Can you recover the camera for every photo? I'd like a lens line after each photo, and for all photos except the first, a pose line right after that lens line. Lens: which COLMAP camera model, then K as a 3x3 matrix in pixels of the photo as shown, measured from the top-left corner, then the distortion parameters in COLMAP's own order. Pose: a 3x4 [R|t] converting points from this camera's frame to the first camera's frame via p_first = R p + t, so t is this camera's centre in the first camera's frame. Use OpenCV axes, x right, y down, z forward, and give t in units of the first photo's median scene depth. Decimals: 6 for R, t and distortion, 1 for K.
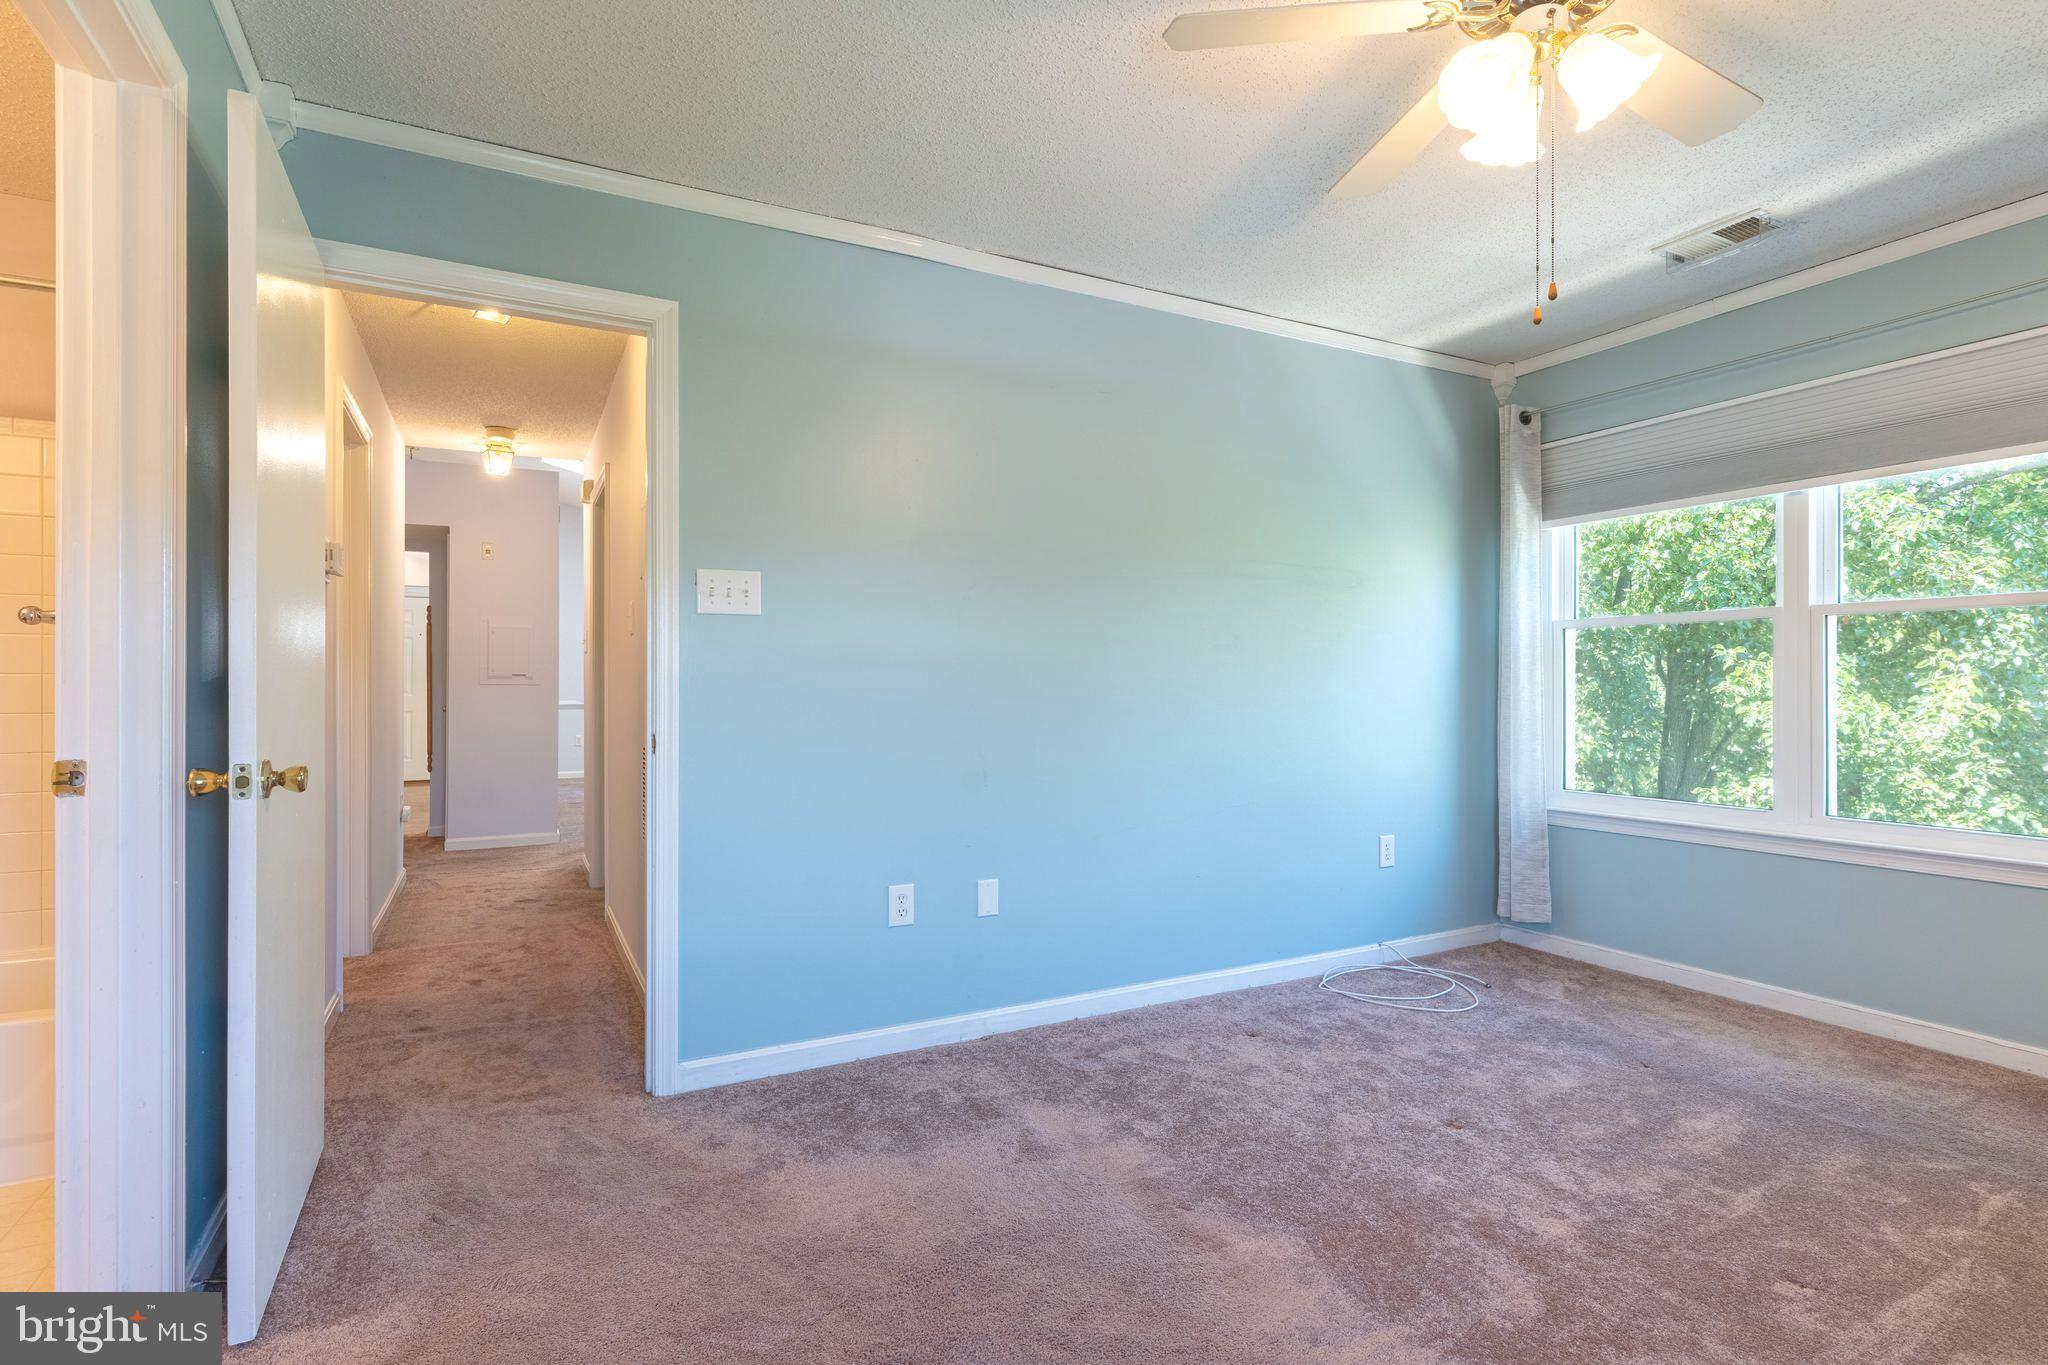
lens RADIAL K [[989.8, 0, 1031.4], [0, 989.8, 682.1], [0, 0, 1]] dist [-0.001506, 0.000117]
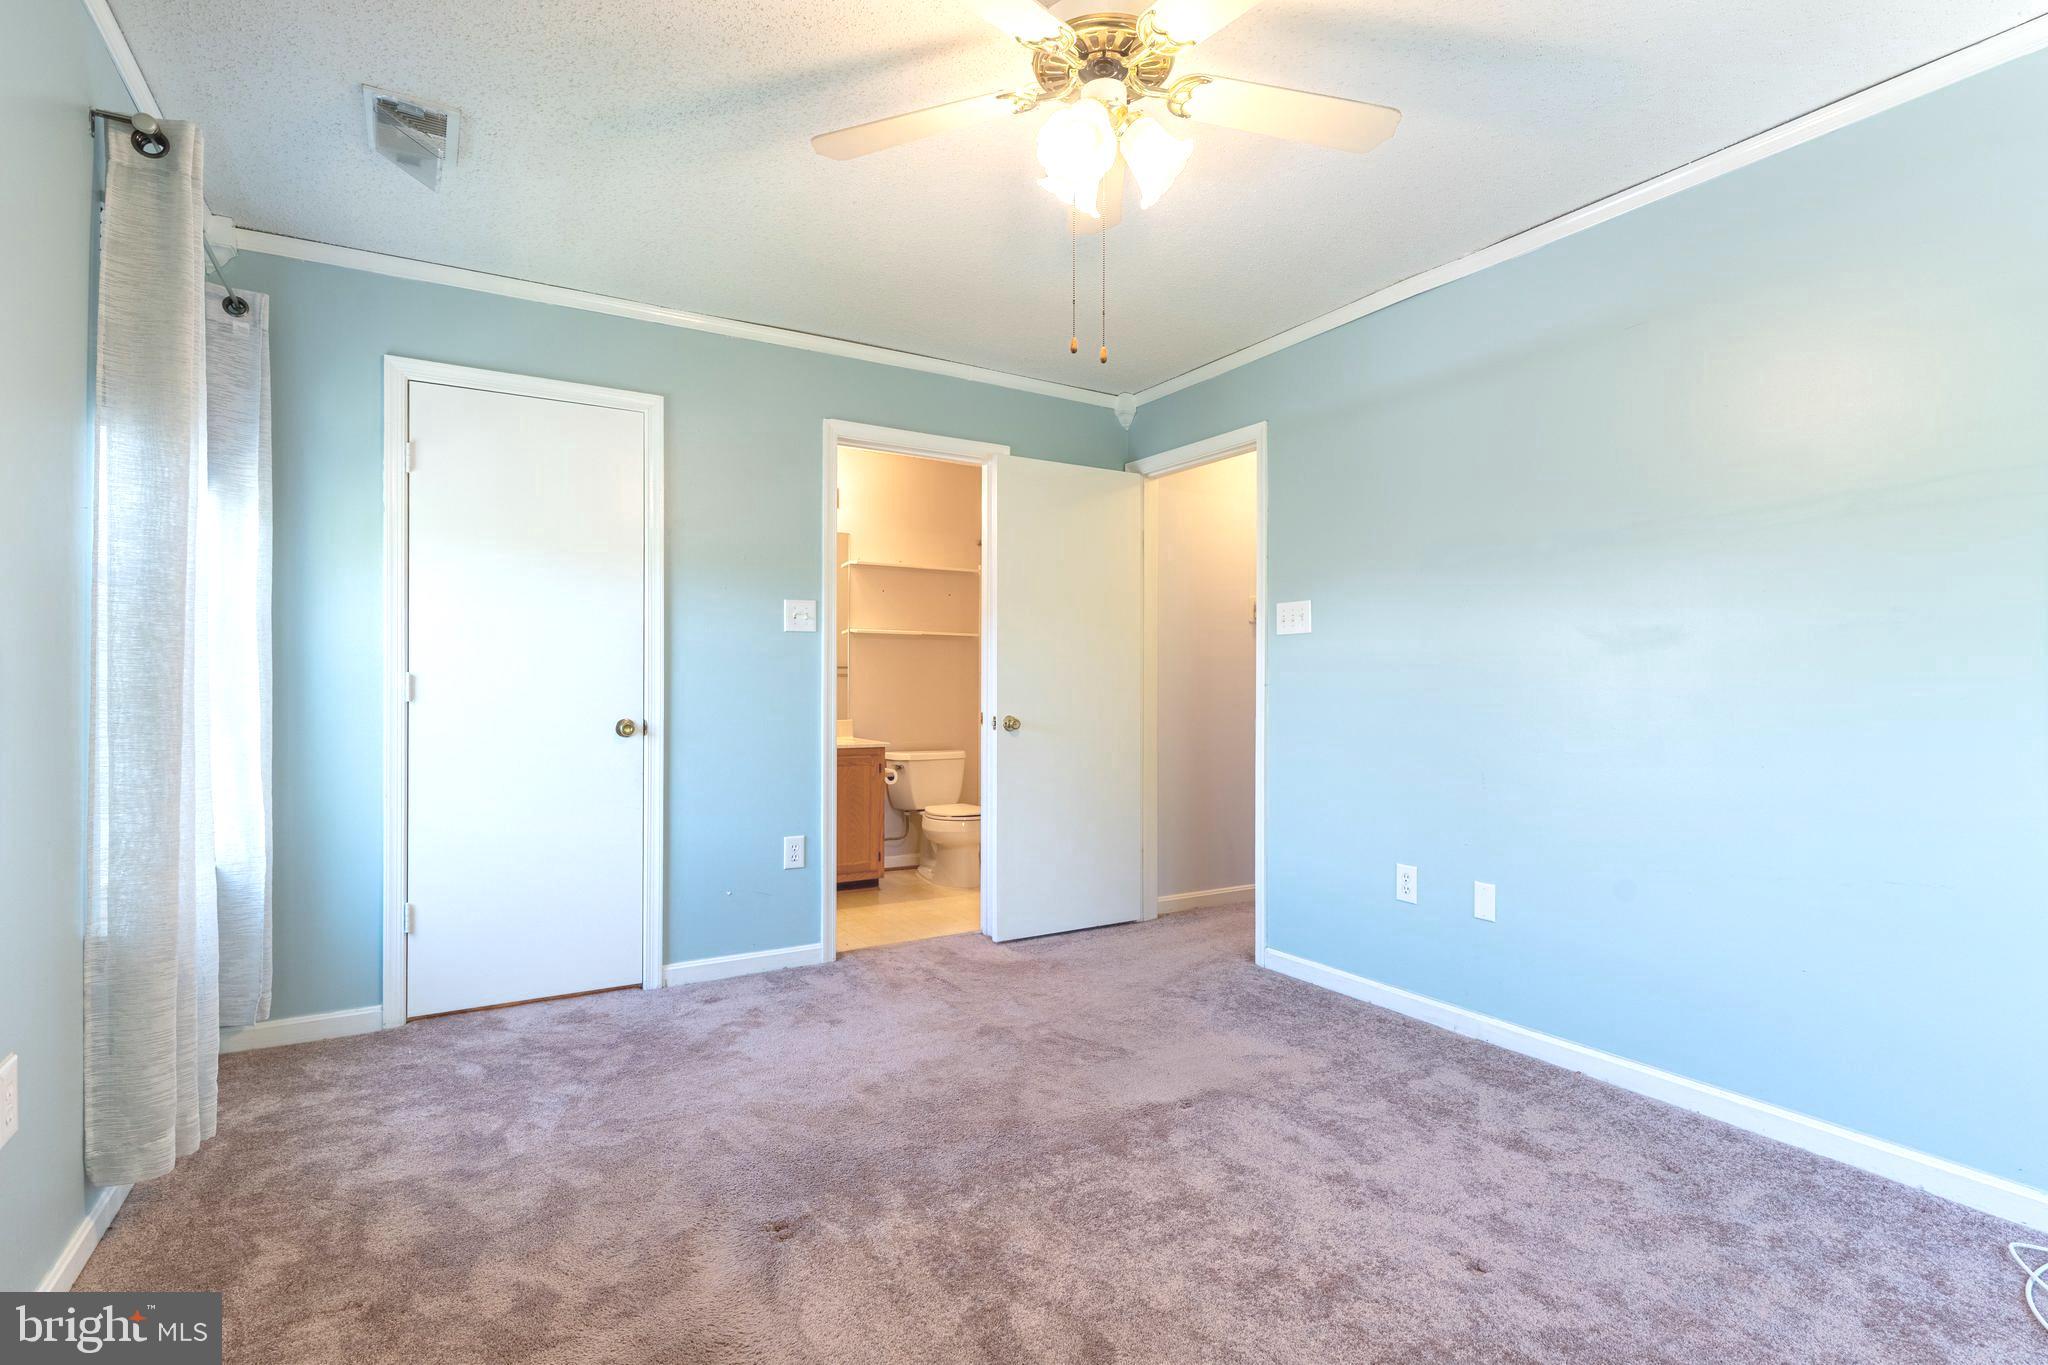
lens RADIAL K [[1004.0, 0, 1019.8], [0, 1004.0, 688.5], [0, 0, 1]] dist [0.001040, 0.000032]
pose [[0.039928, 0.001620, -0.999201, 0.985745], [0.002619, 0.999995, 0.001726, 0.002691], [0.999199, -0.002686, 0.039923, 0.522300]]
